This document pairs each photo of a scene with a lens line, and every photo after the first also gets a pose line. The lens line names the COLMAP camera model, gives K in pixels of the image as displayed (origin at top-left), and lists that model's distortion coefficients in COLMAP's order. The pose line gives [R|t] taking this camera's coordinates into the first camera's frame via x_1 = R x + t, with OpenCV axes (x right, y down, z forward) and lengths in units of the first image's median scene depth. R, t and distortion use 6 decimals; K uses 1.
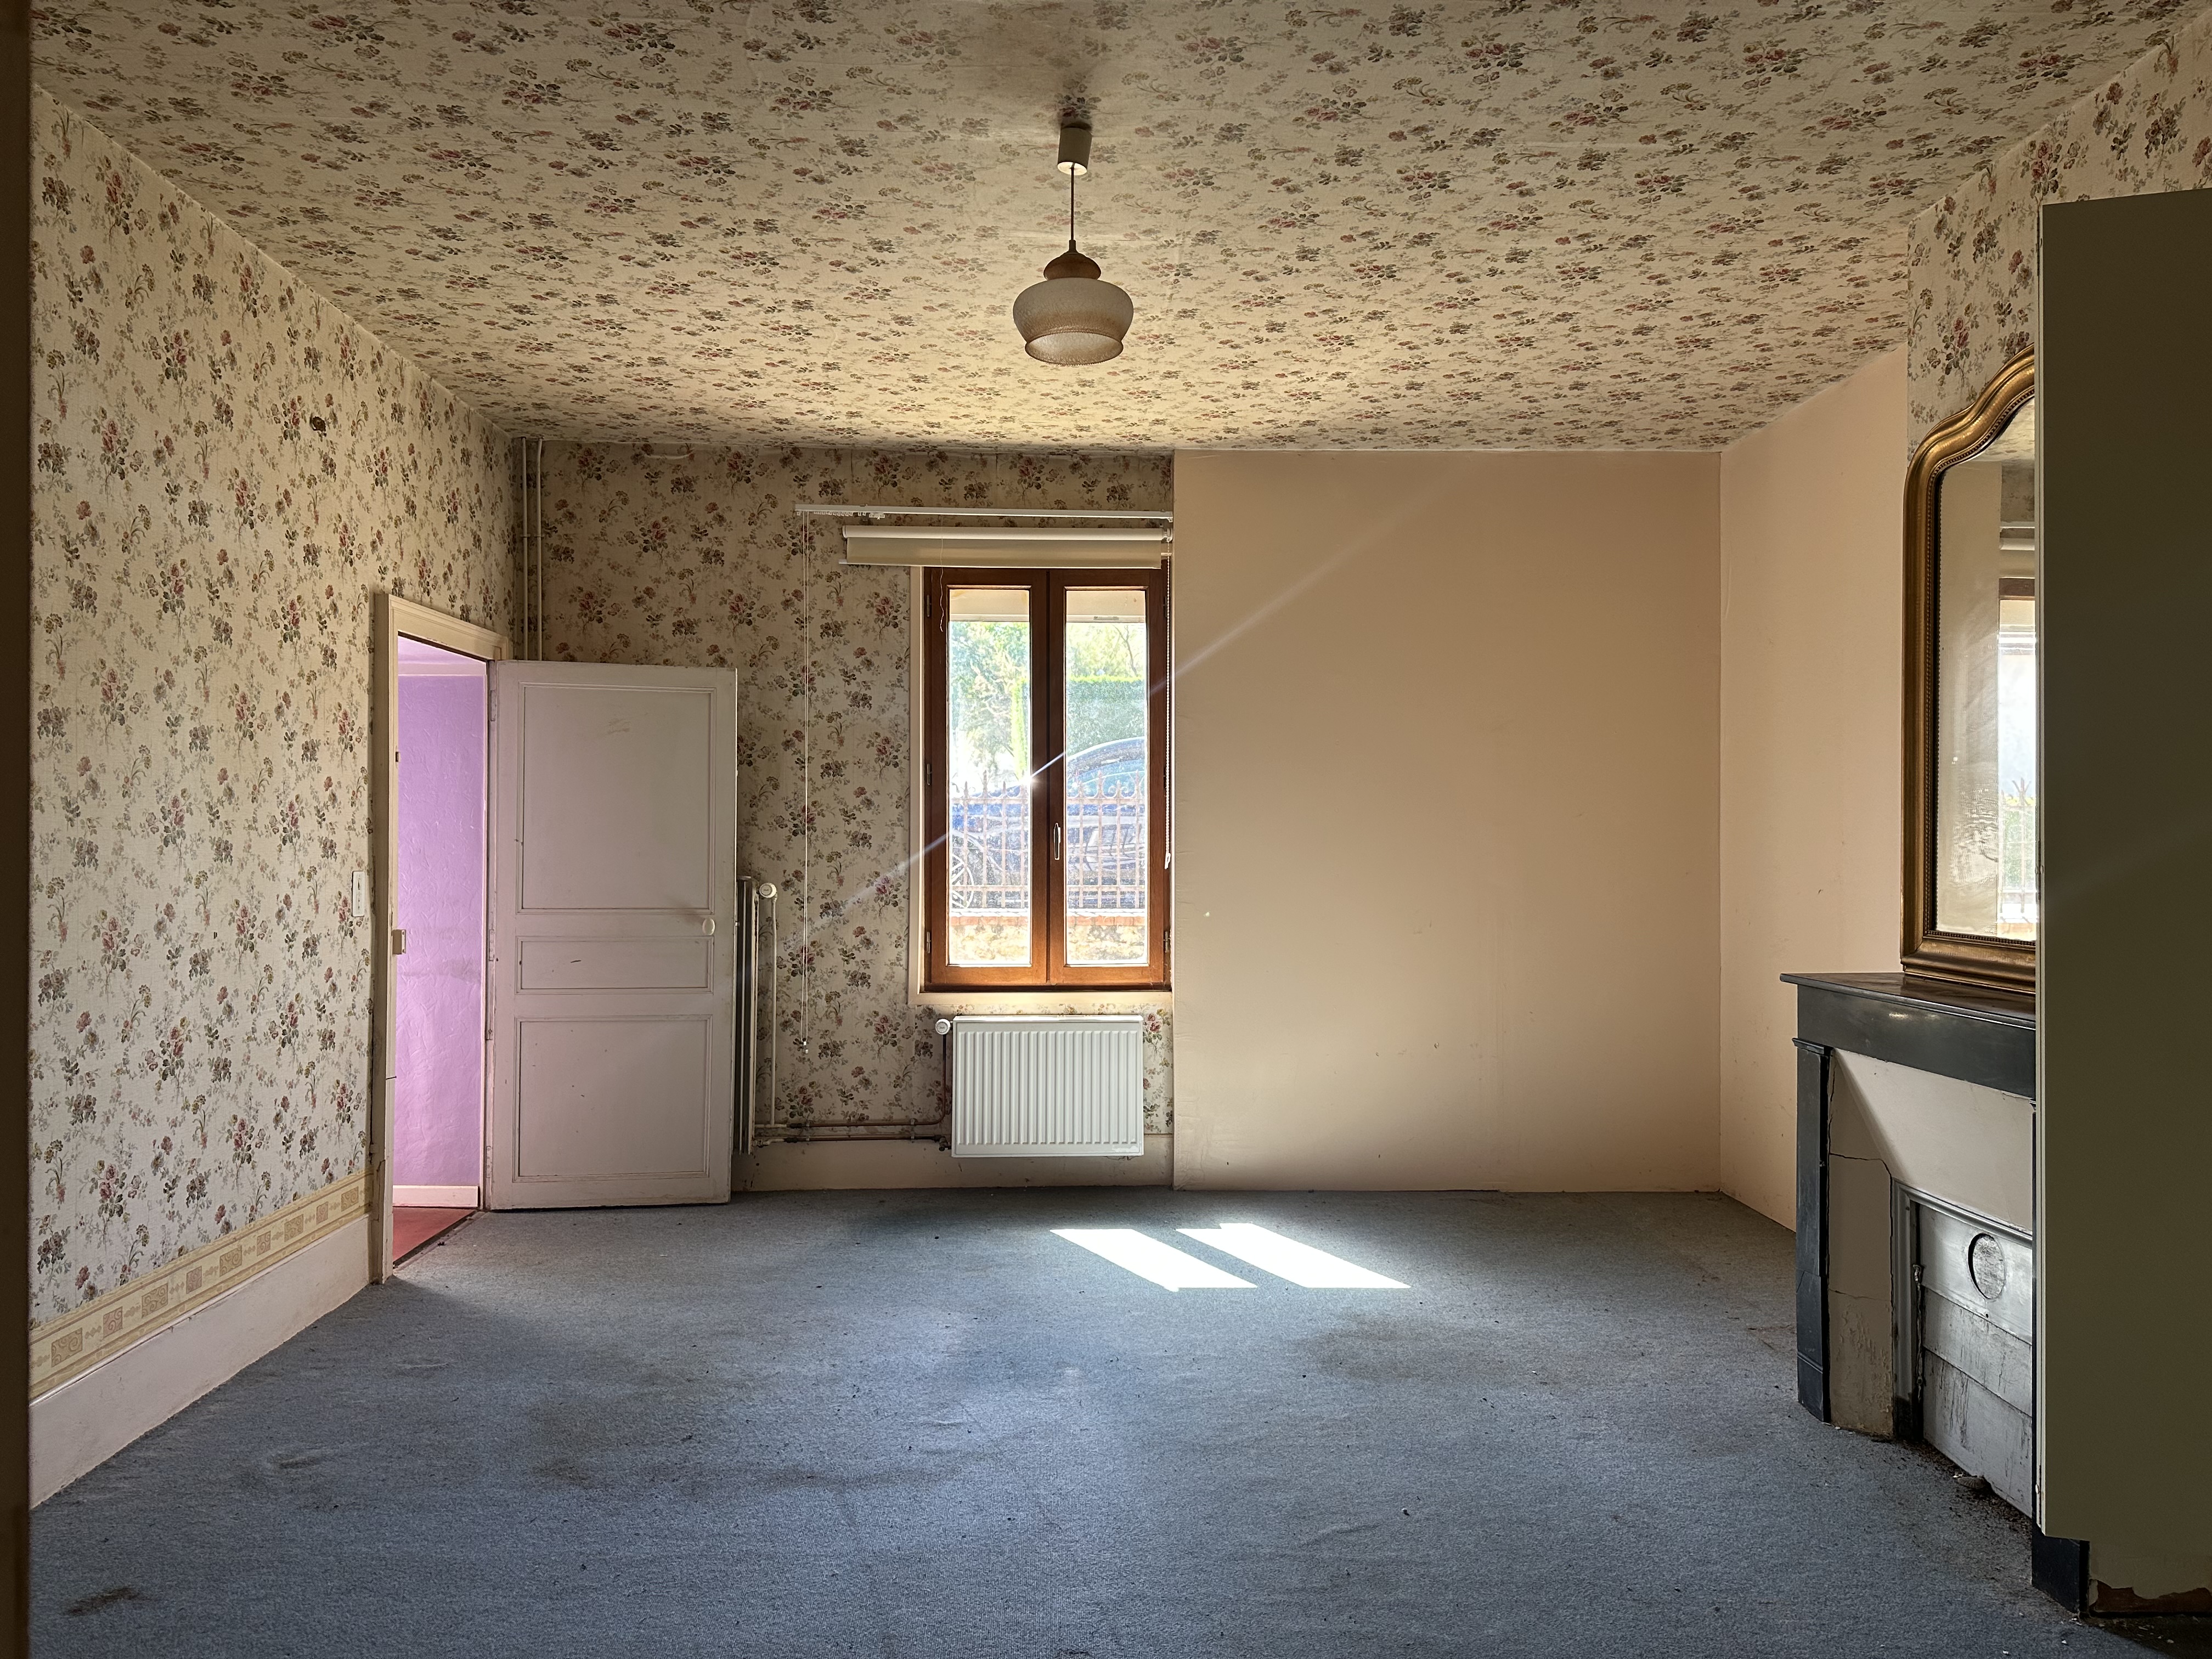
lens RADIAL K [[1547.9, 0, 1103.4], [0, 1547.9, 828.8], [0, 0, 1]] dist [0.061448, -0.074979]
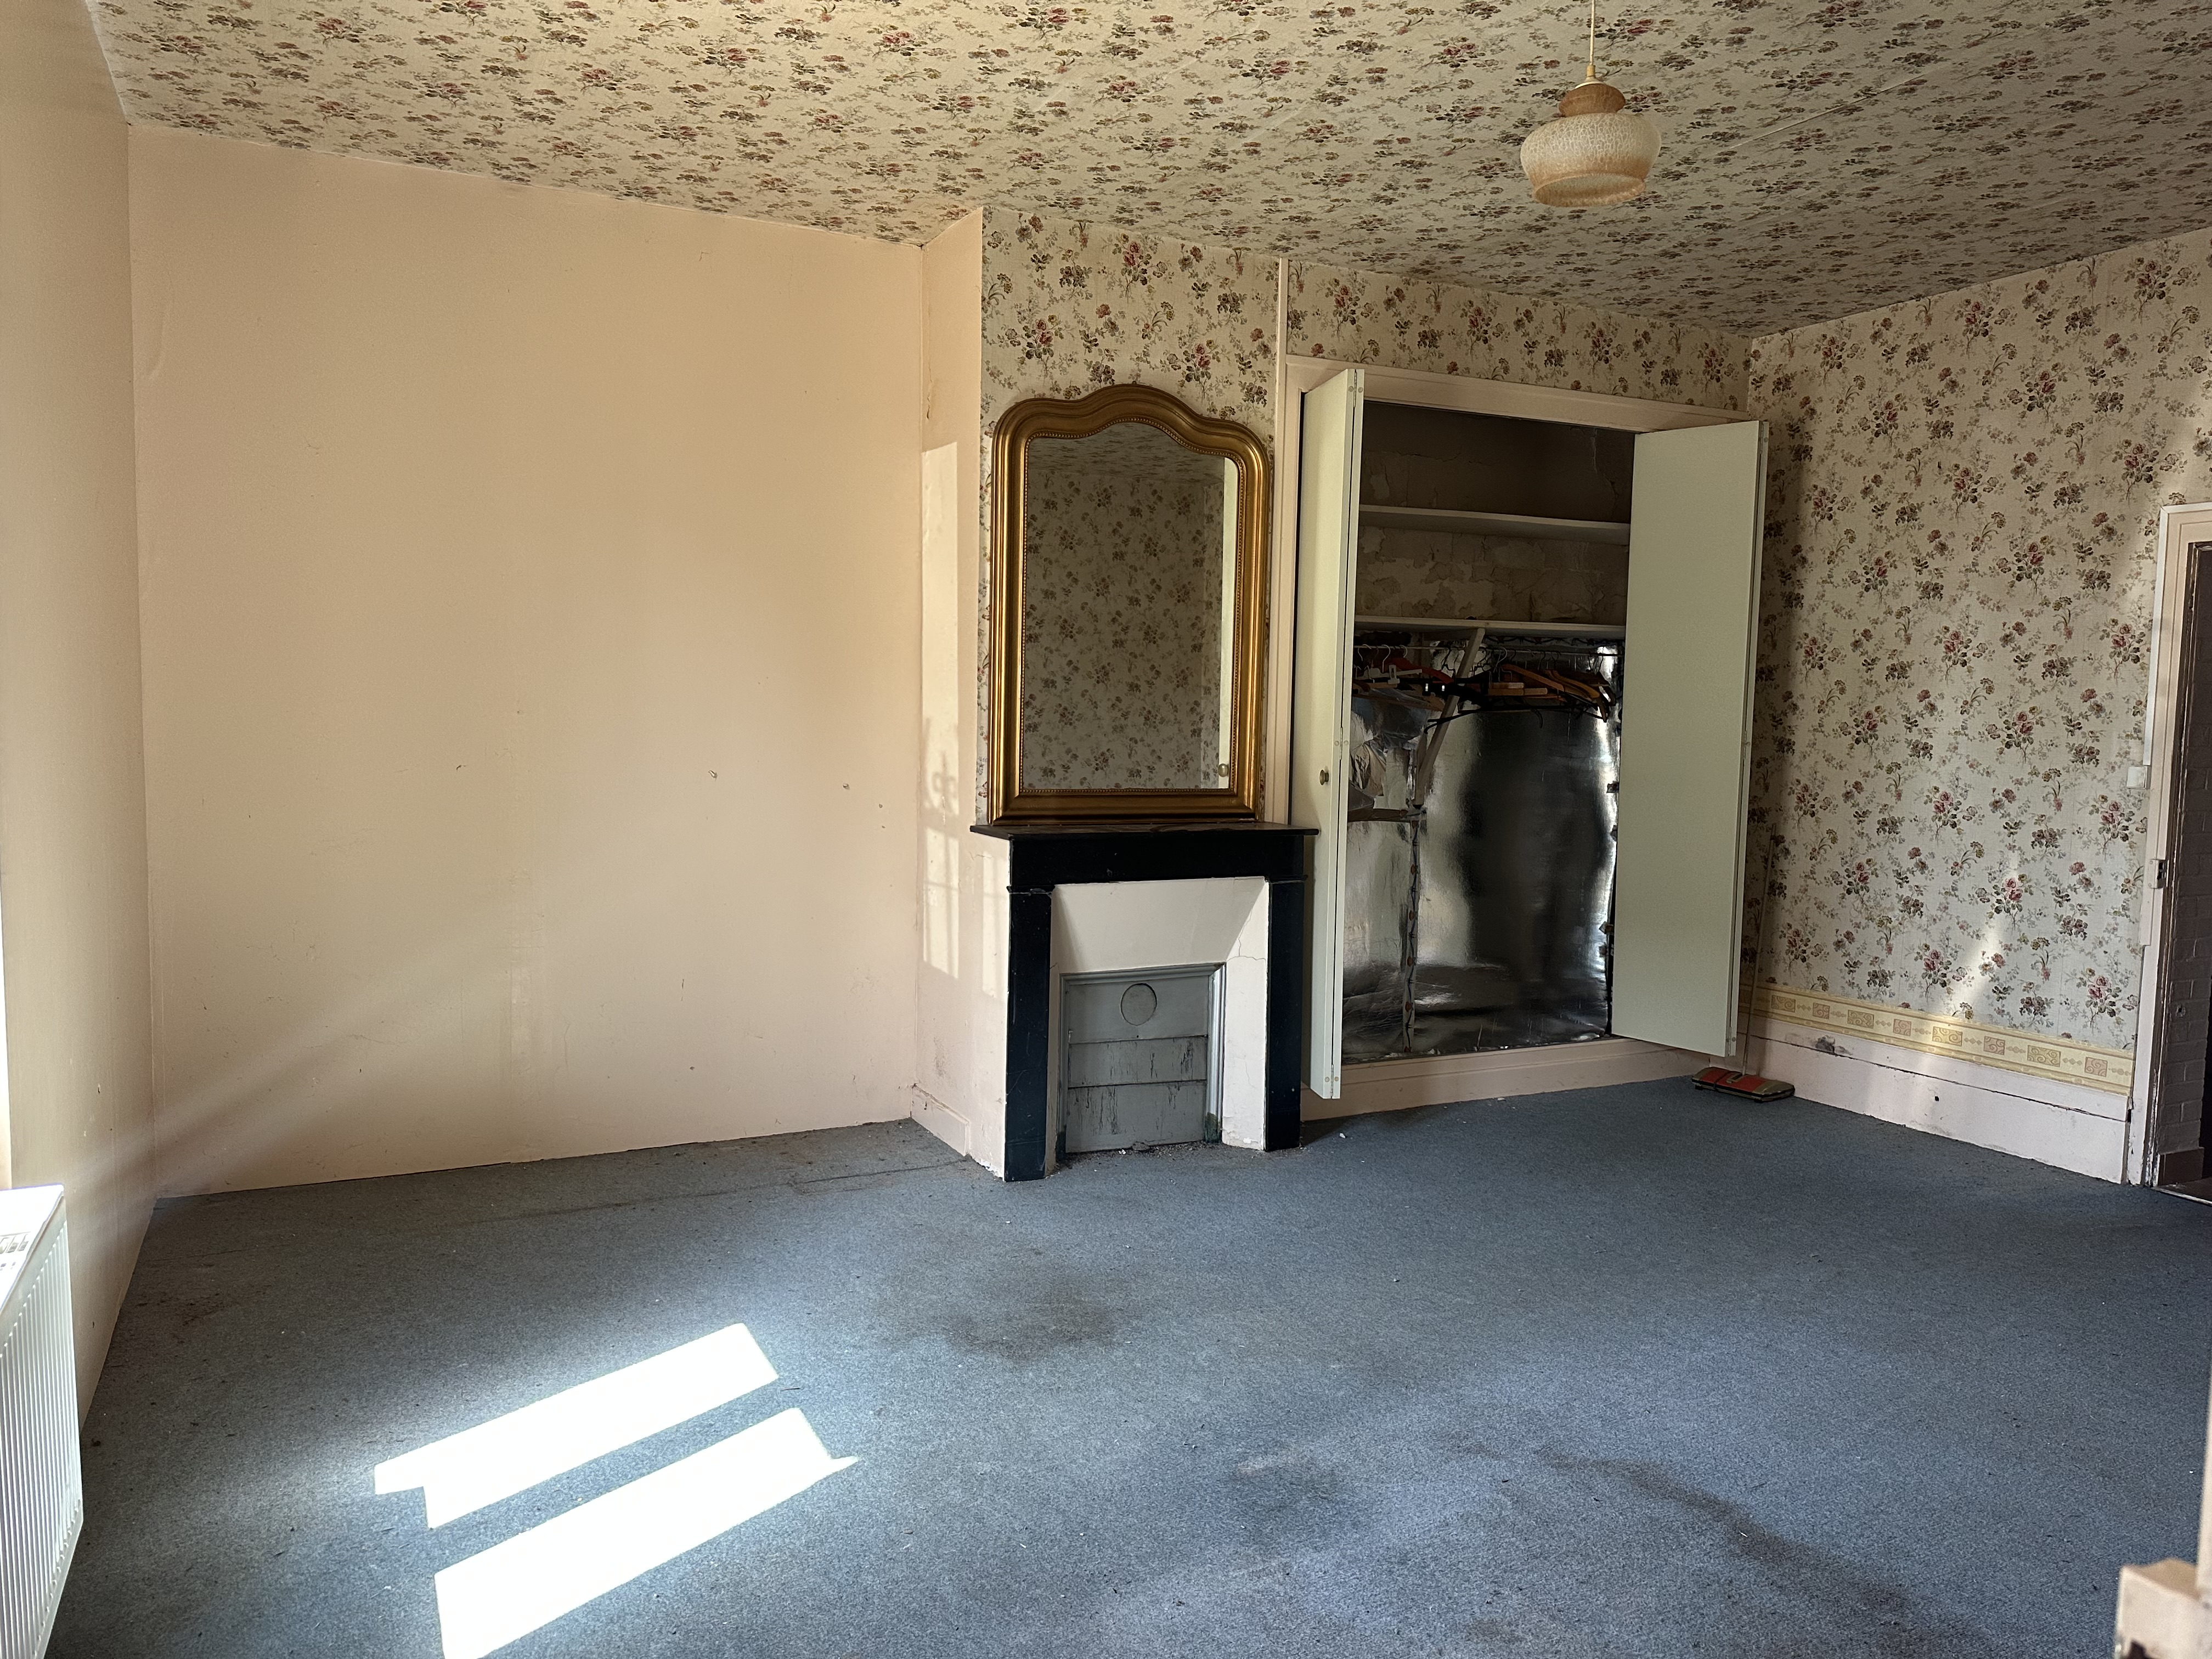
lens RADIAL K [[1547.9, 0, 1103.2], [0, 1547.9, 837.5], [0, 0, 1]] dist [0.061448, -0.074979]
pose [[-0.417435, -0.088460, 0.904391, -0.620219], [-0.028333, 0.996034, 0.084346, -0.005787], [-0.908265, 0.009584, -0.418286, 1.350112]]
